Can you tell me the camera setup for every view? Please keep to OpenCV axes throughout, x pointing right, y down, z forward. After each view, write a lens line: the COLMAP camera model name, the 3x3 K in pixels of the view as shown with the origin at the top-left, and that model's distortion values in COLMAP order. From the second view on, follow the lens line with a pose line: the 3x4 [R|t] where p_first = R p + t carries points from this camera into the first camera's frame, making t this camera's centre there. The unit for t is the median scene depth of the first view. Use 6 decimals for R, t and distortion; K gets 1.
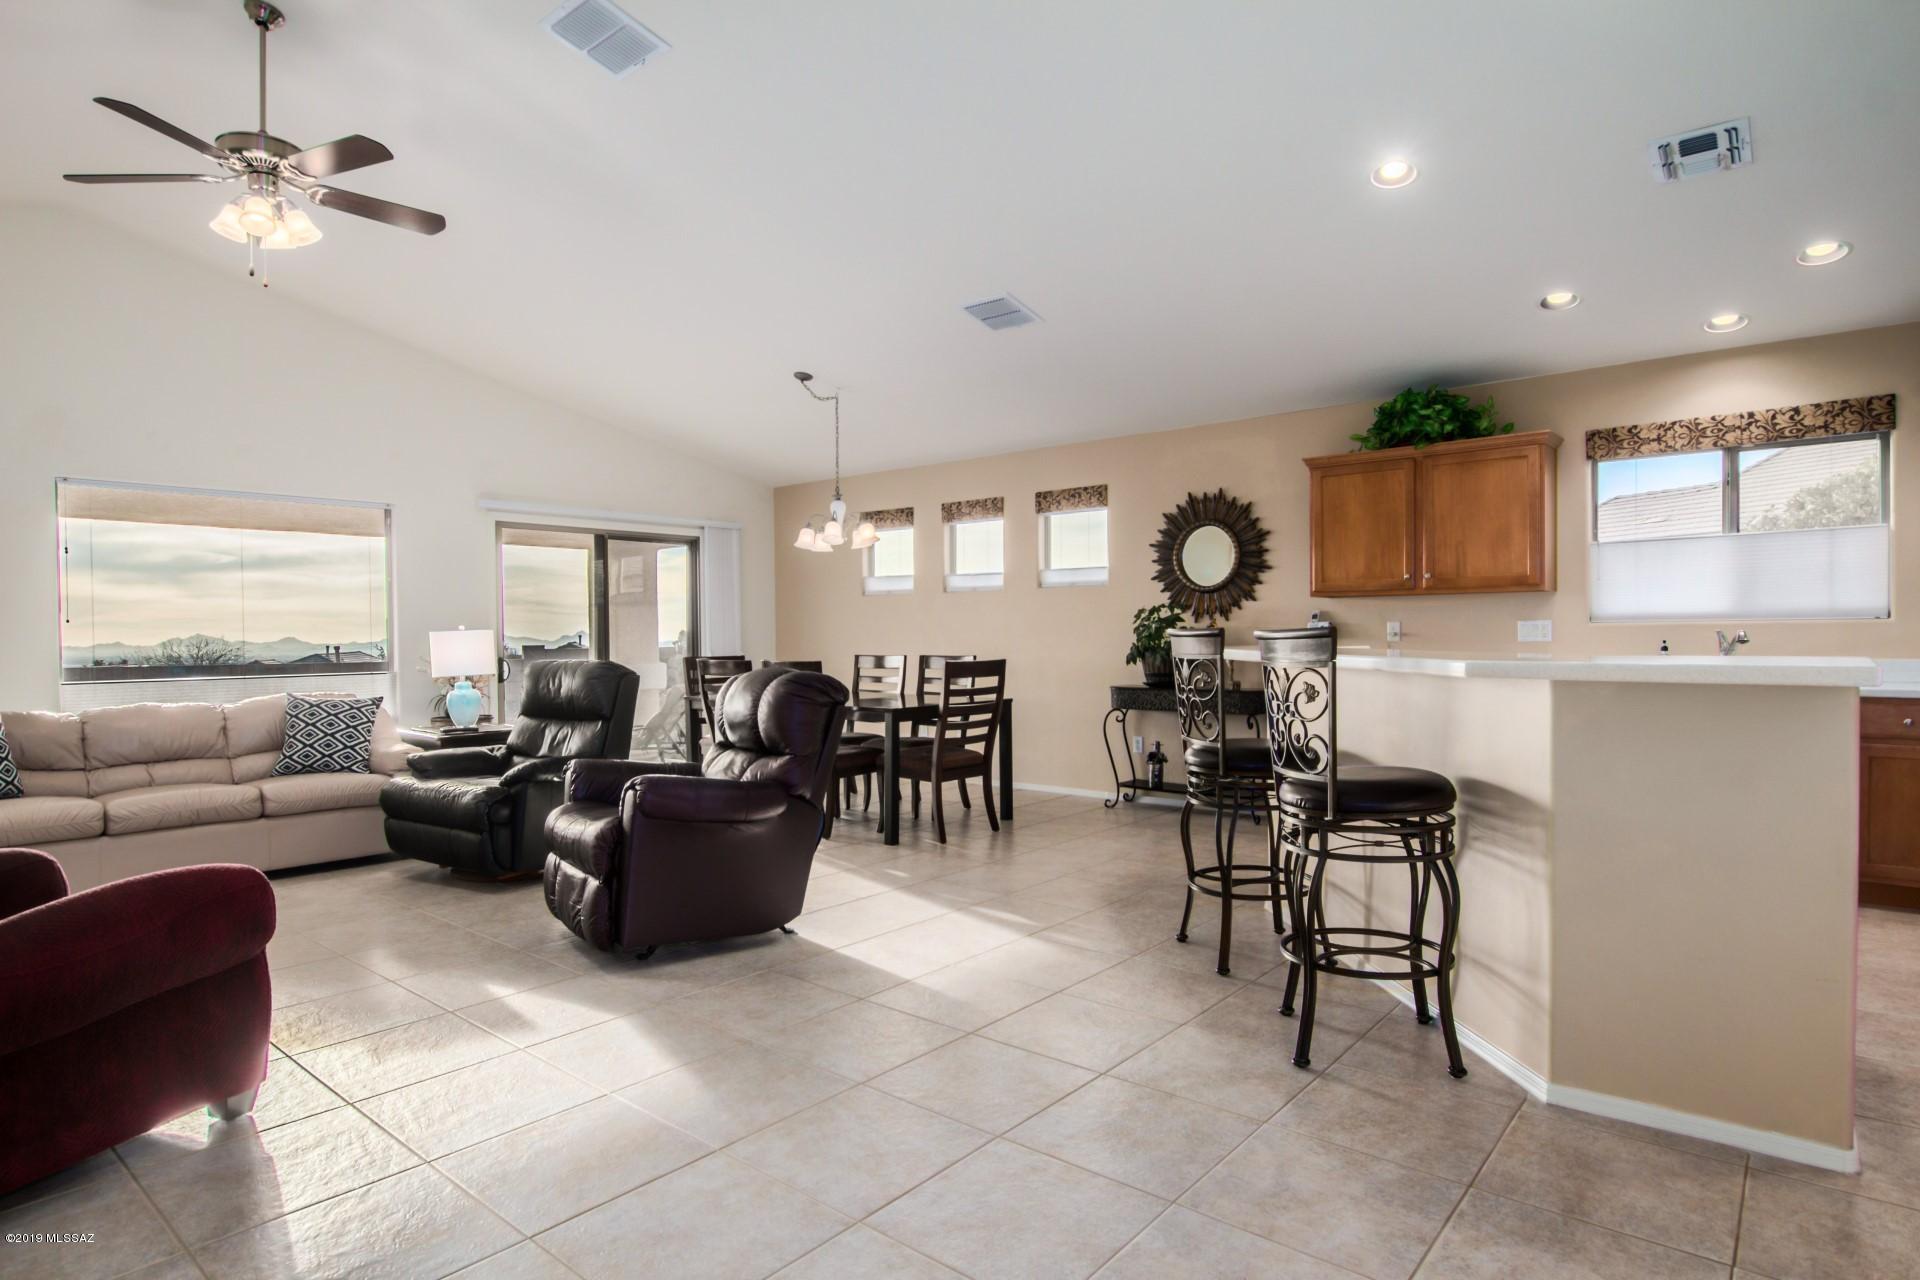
lens RADIAL K [[1046.2, 0, 944.6], [0, 1046.2, 628.9], [0, 0, 1]] dist [-0.019250, 0.003199]
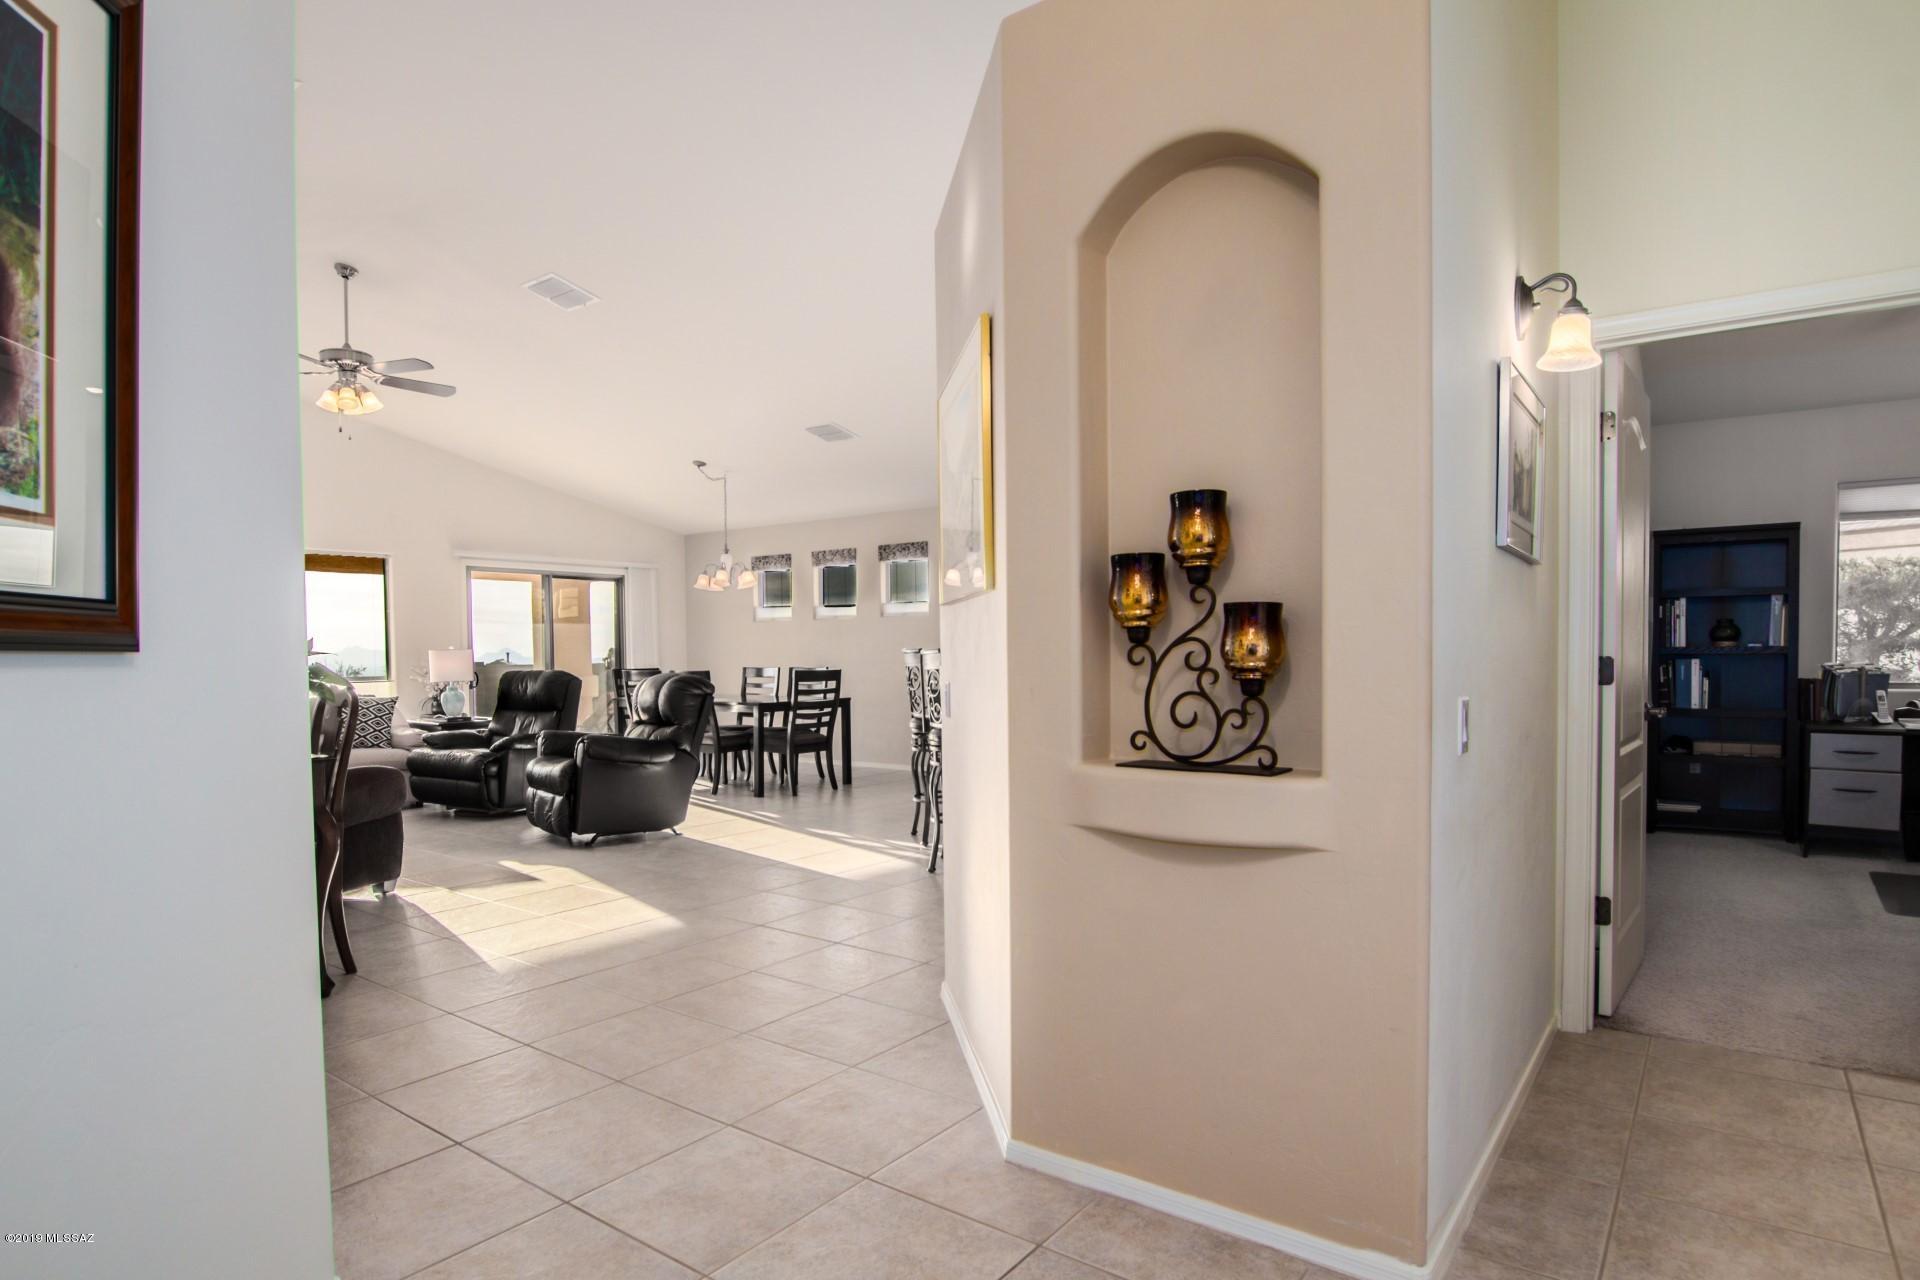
lens RADIAL K [[1046.2, 0, 933.9], [0, 1046.2, 674.0], [0, 0, 1]] dist [-0.019250, 0.003199]
pose [[0.998605, -0.001490, 0.052786, 0.107013], [0.000064, 0.999636, 0.026997, -0.003183], [-0.052807, -0.026956, 0.998241, -0.421466]]
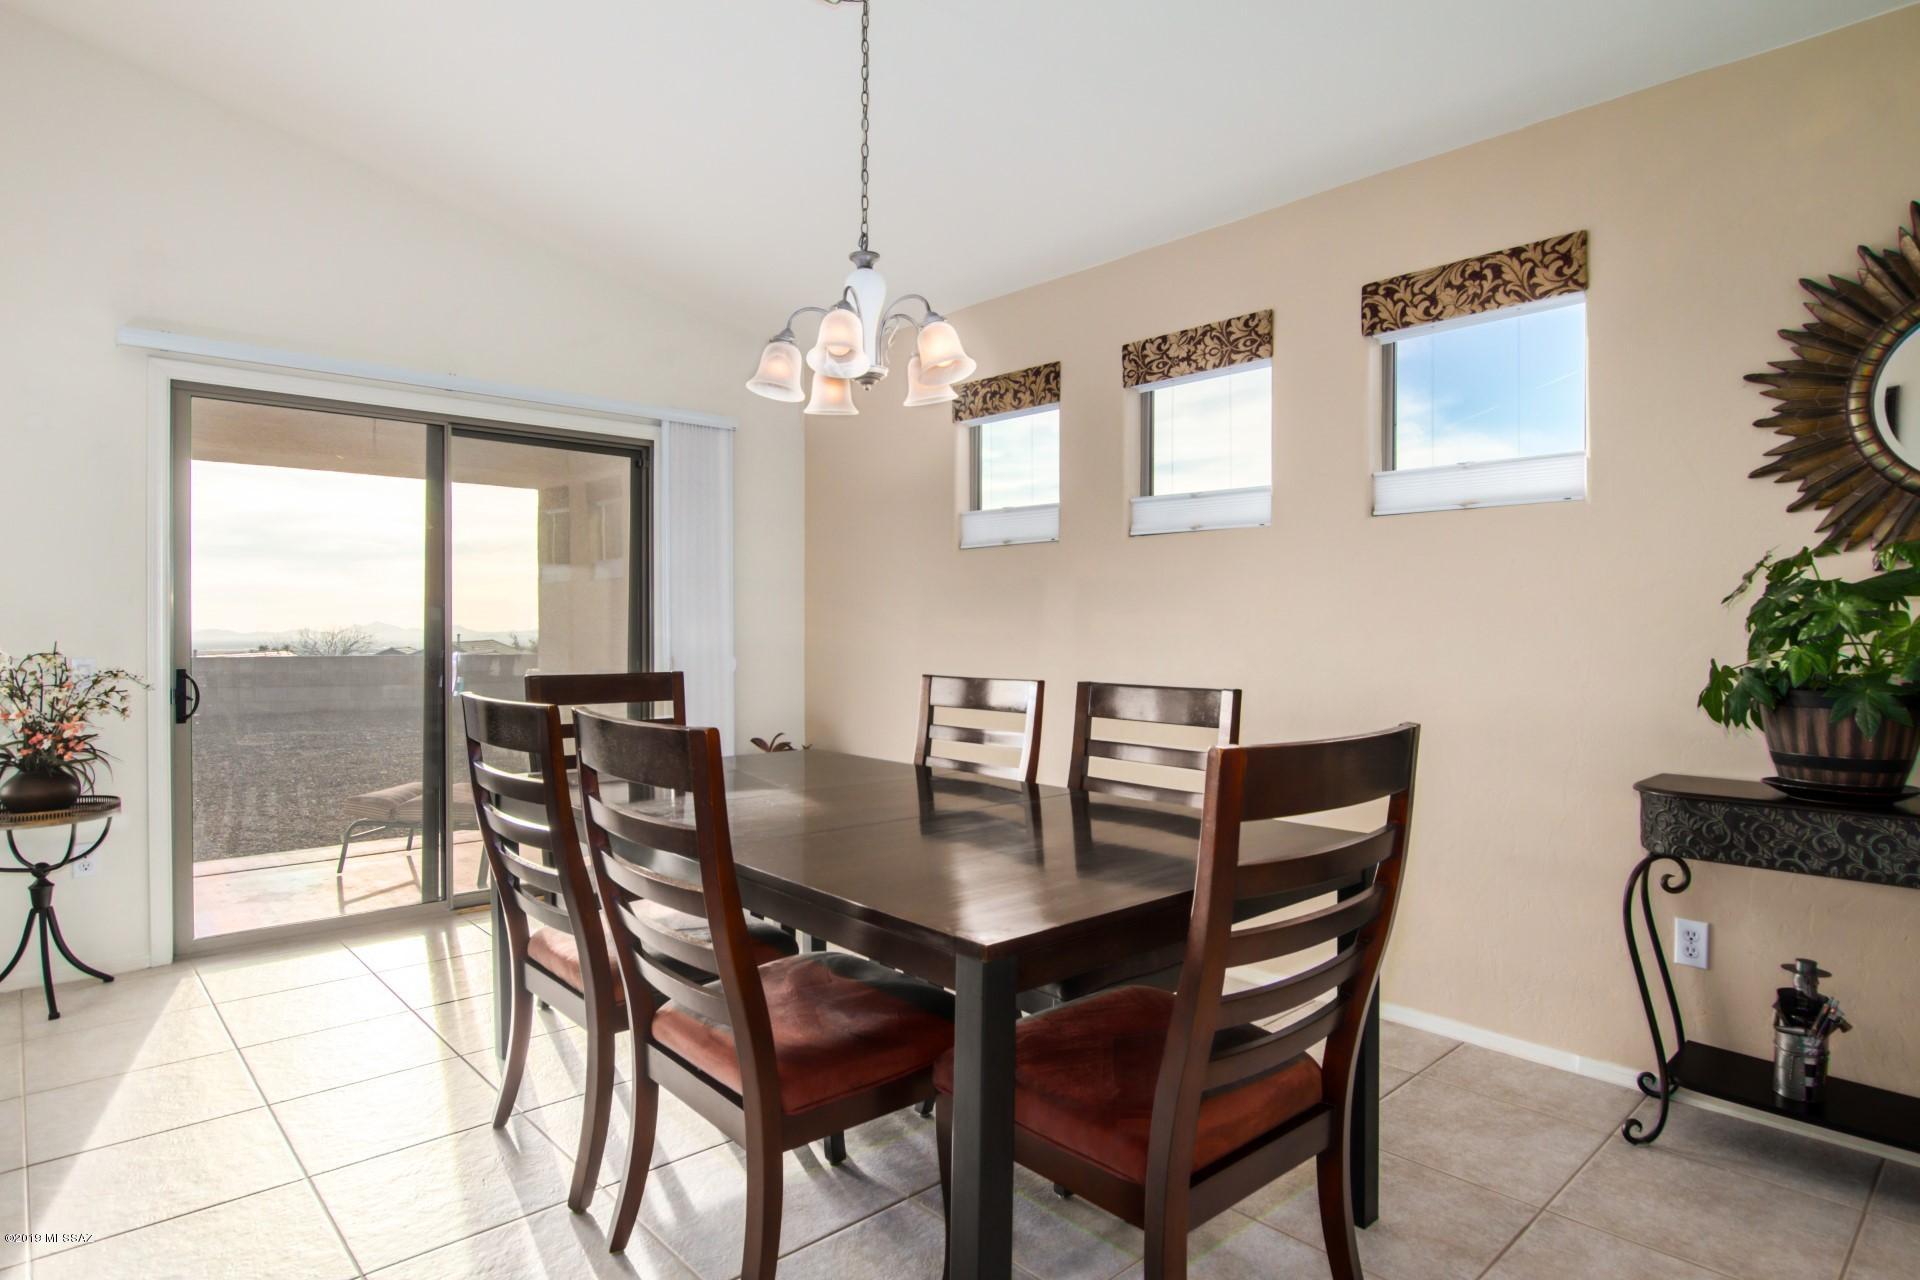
lens RADIAL K [[1046.2, 0, 939.5], [0, 1046.2, 637.3], [0, 0, 1]] dist [-0.019250, 0.003199]
pose [[0.991305, 0.011951, -0.131037, -0.027827], [-0.010371, 0.999865, 0.012733, 0.005482], [0.131172, -0.011263, 0.991296, 0.701432]]
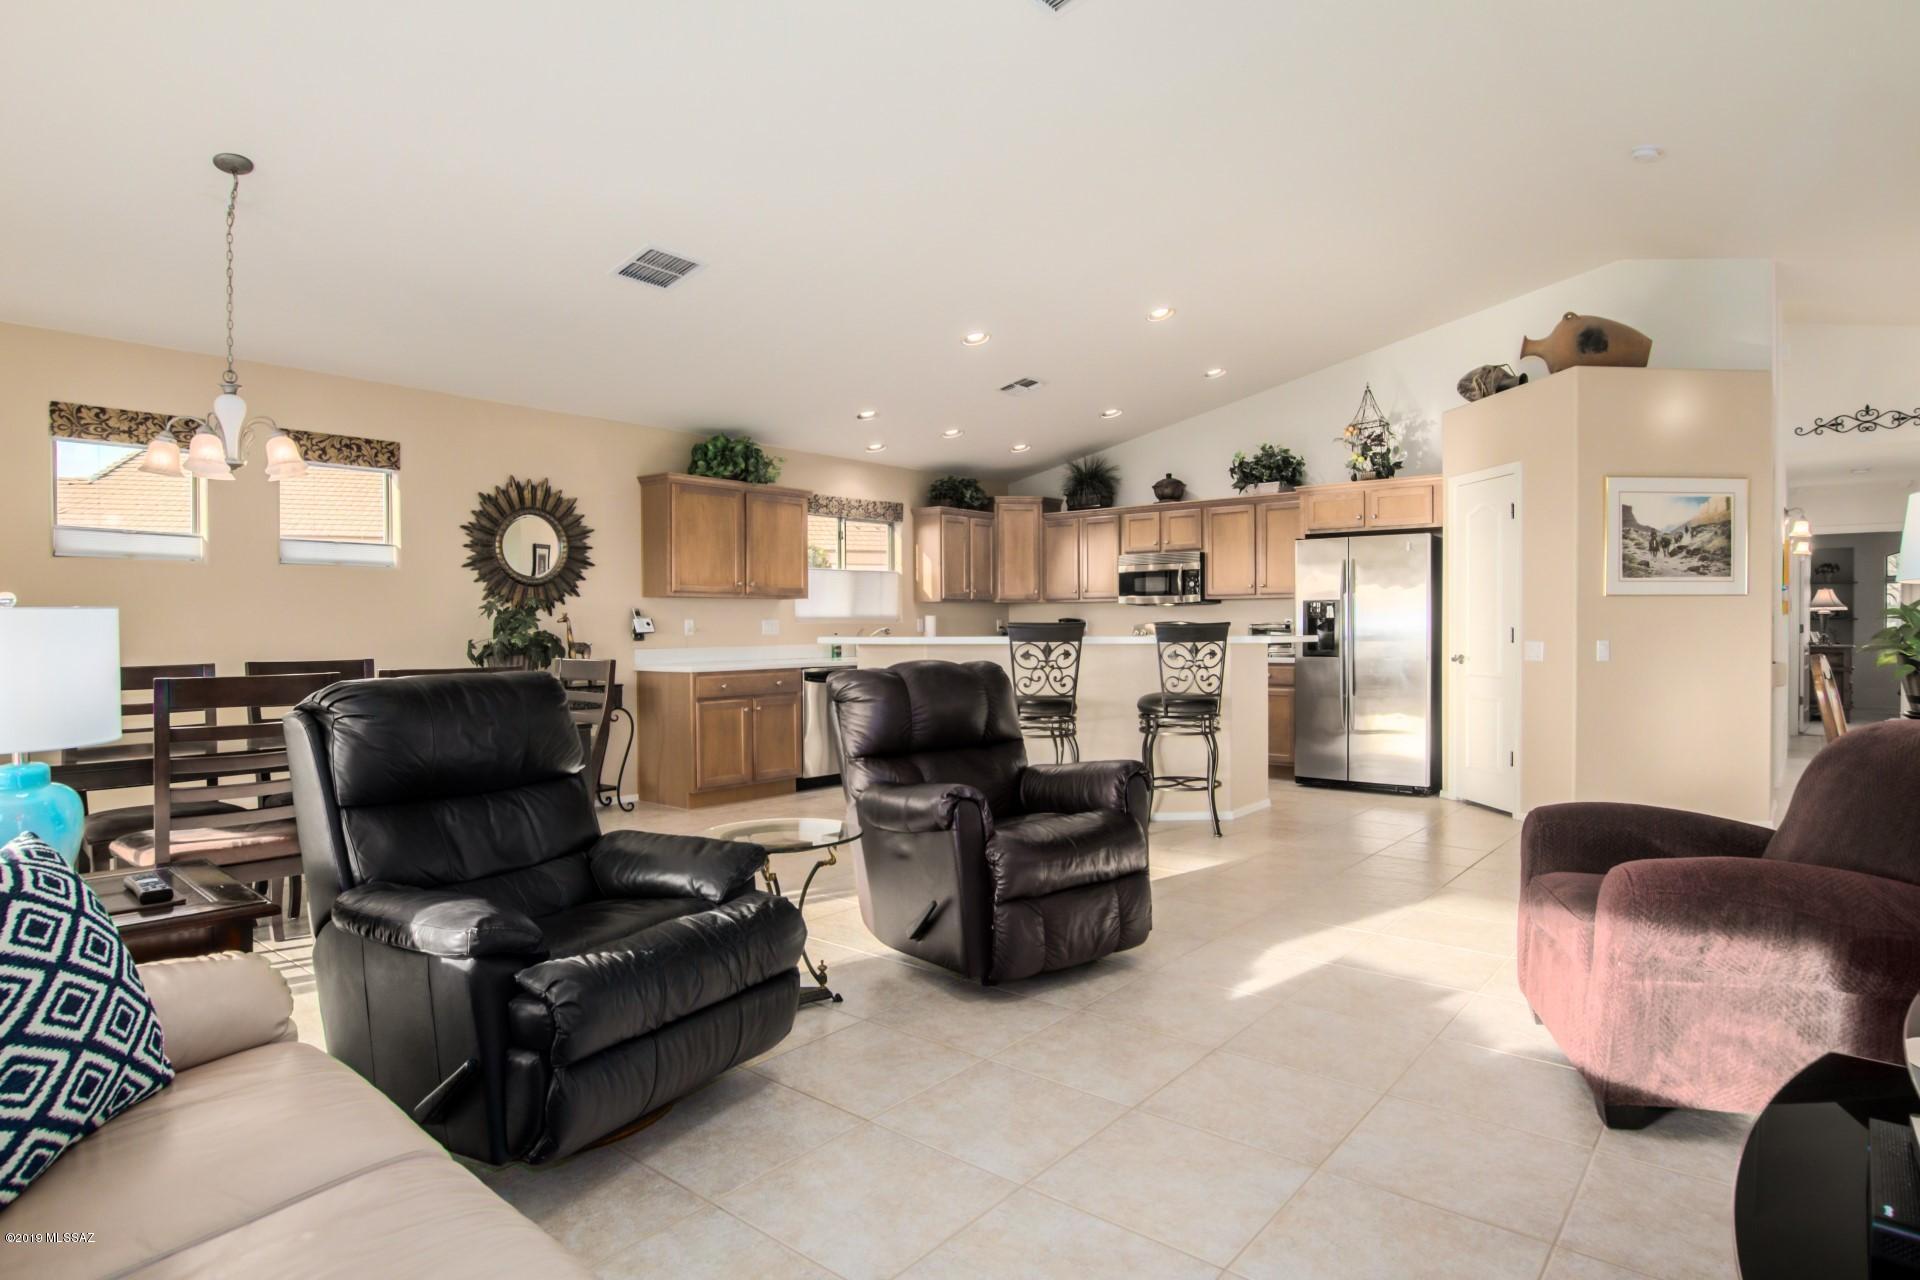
lens RADIAL K [[1046.2, 0, 953.8], [0, 1046.2, 633.2], [0, 0, 1]] dist [-0.019250, 0.003199]
pose [[-0.017090, -0.004781, 0.999843, -0.759534], [-0.001210, 0.999988, 0.004761, 0.003905], [-0.999853, -0.001128, -0.017095, 0.686295]]
